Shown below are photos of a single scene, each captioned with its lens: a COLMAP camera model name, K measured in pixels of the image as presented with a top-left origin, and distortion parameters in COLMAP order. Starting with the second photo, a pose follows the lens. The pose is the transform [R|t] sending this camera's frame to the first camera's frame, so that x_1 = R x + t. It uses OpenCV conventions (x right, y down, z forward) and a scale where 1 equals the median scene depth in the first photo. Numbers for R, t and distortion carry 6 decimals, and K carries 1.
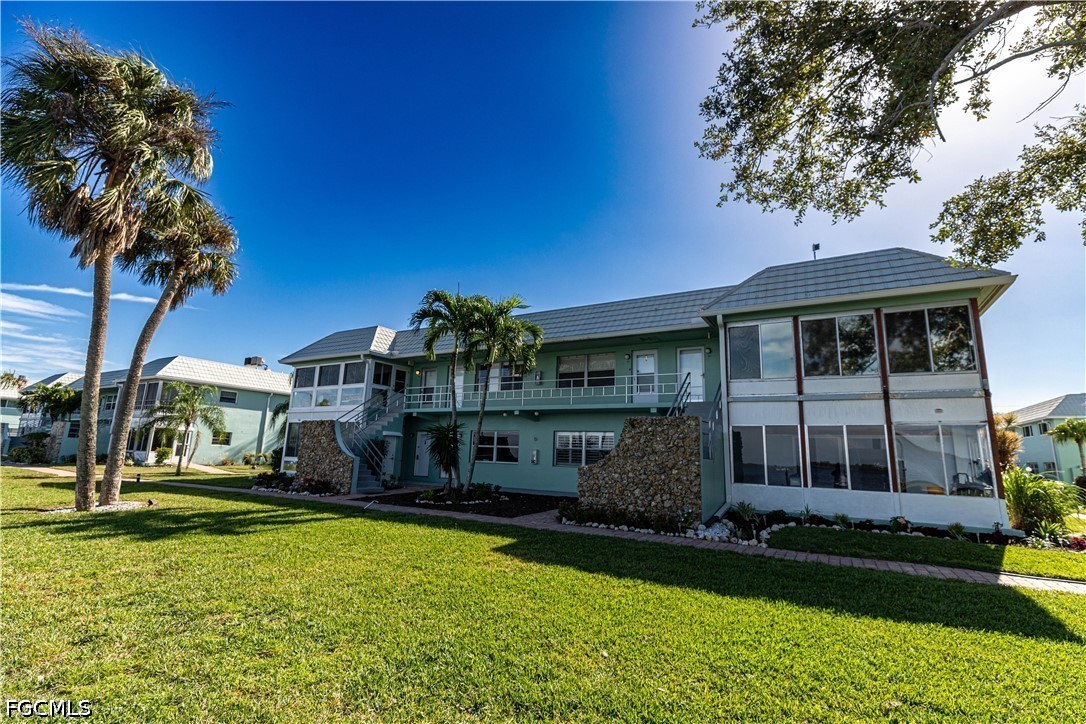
lens RADIAL K [[487.1, 0, 537.2], [0, 487.1, 360.7], [0, 0, 1]] dist [0.009568, -0.003954]
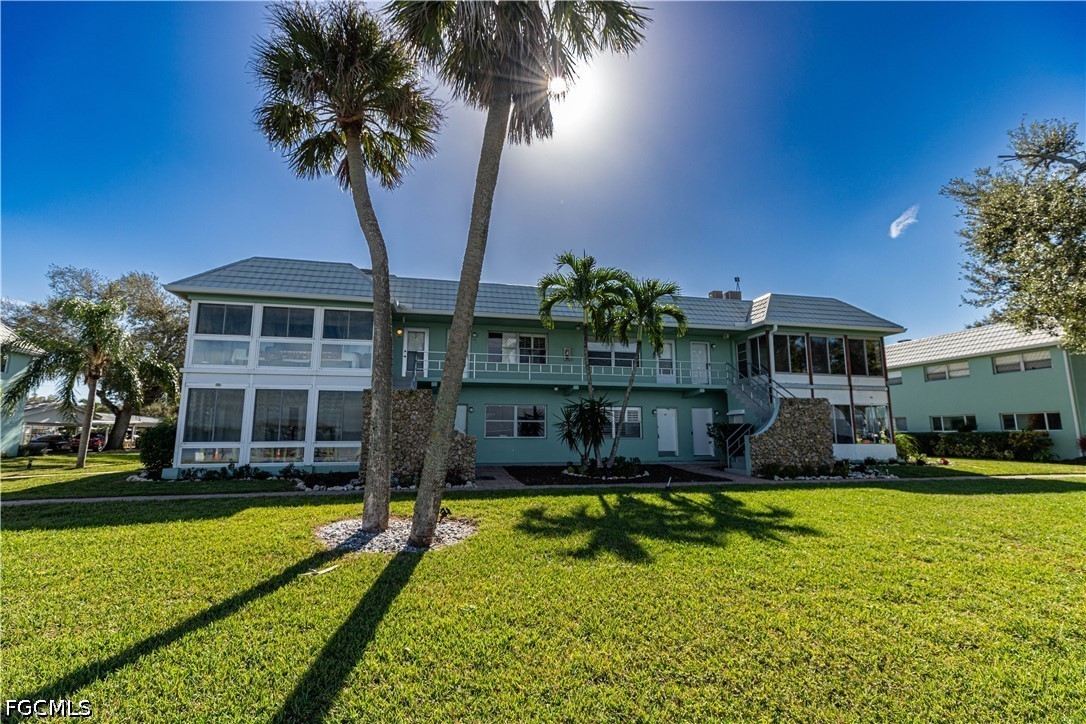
lens RADIAL K [[487.1, 0, 535.8], [0, 487.1, 362.7], [0, 0, 1]] dist [0.009568, -0.003954]
pose [[0.738048, 0.069918, 0.671116, -0.802974], [-0.107351, 0.994116, 0.014489, 0.050957], [-0.666153, -0.082738, 0.741211, 0.319754]]
